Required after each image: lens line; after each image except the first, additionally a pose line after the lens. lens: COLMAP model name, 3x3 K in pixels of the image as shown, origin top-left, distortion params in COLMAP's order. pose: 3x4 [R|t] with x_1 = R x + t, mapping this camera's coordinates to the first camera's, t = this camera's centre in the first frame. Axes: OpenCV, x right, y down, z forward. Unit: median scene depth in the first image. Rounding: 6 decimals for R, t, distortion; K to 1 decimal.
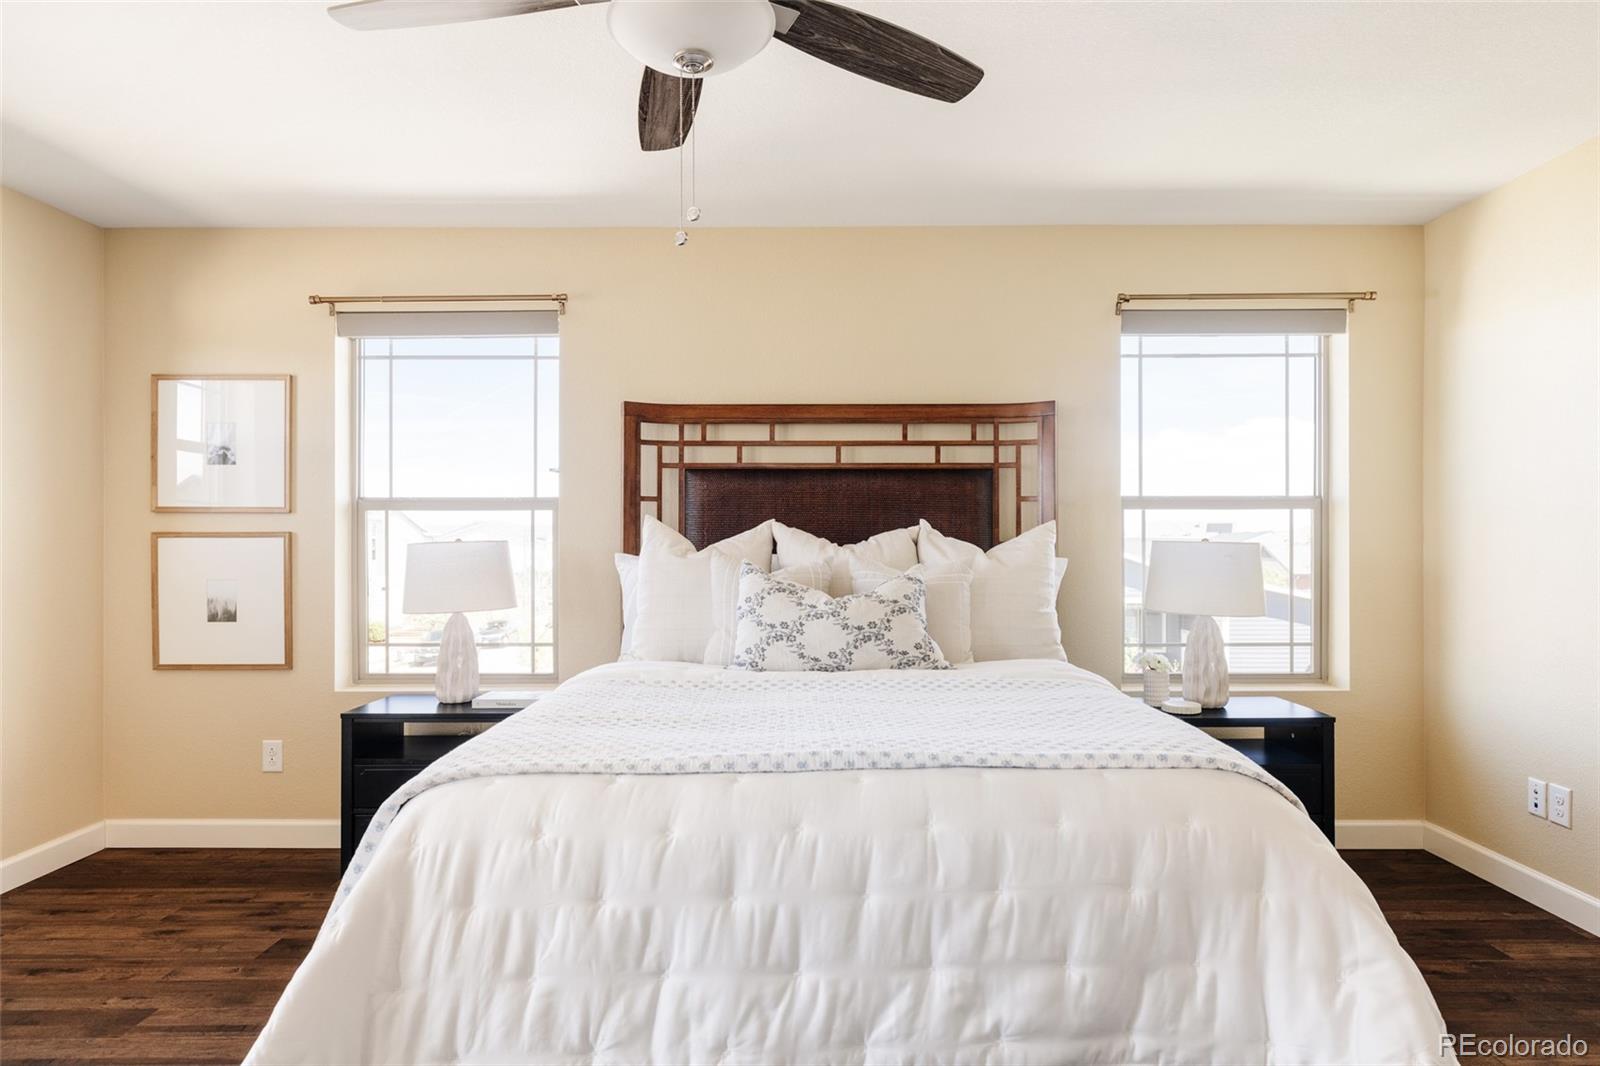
lens RADIAL K [[931.5, 0, 793.3], [0, 931.5, 536.4], [0, 0, 1]] dist [0.003643, -0.002051]
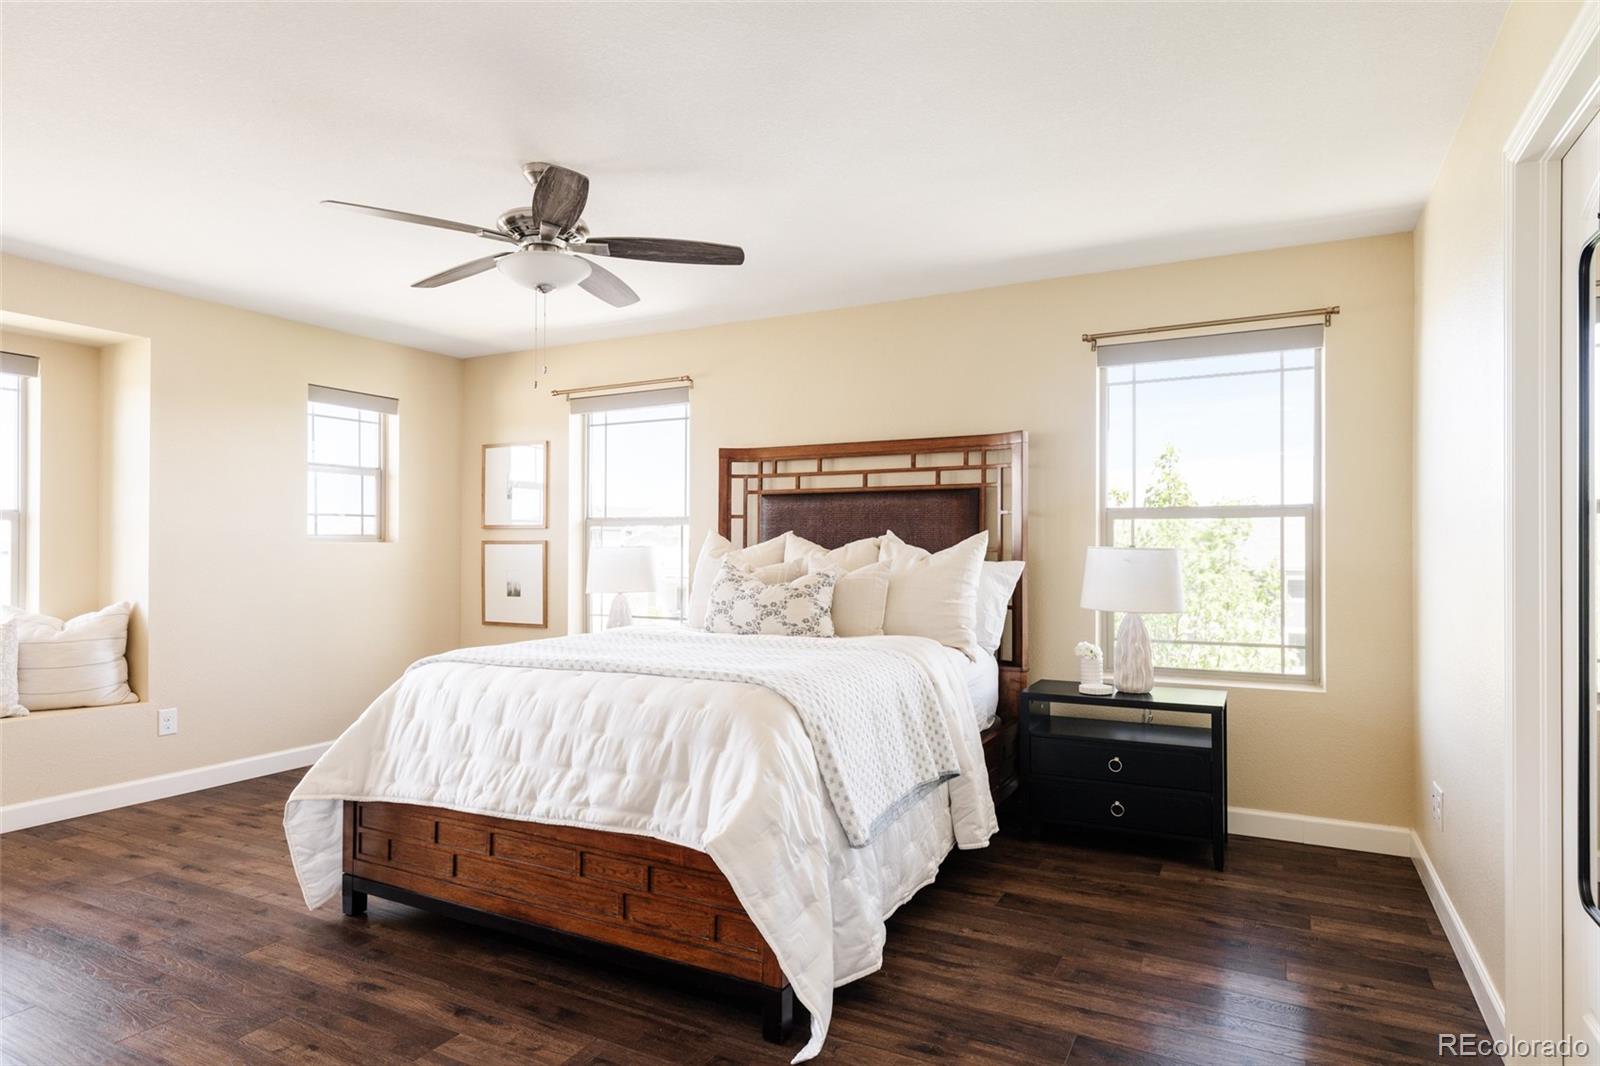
lens RADIAL K [[931.5, 0, 803.5], [0, 931.5, 533.0], [0, 0, 1]] dist [0.003643, -0.002051]
pose [[0.884621, -0.005397, -0.466279, 0.580120], [0.000328, 0.999940, -0.010950, -0.000213], [0.466310, 0.009534, 0.884570, -0.190023]]
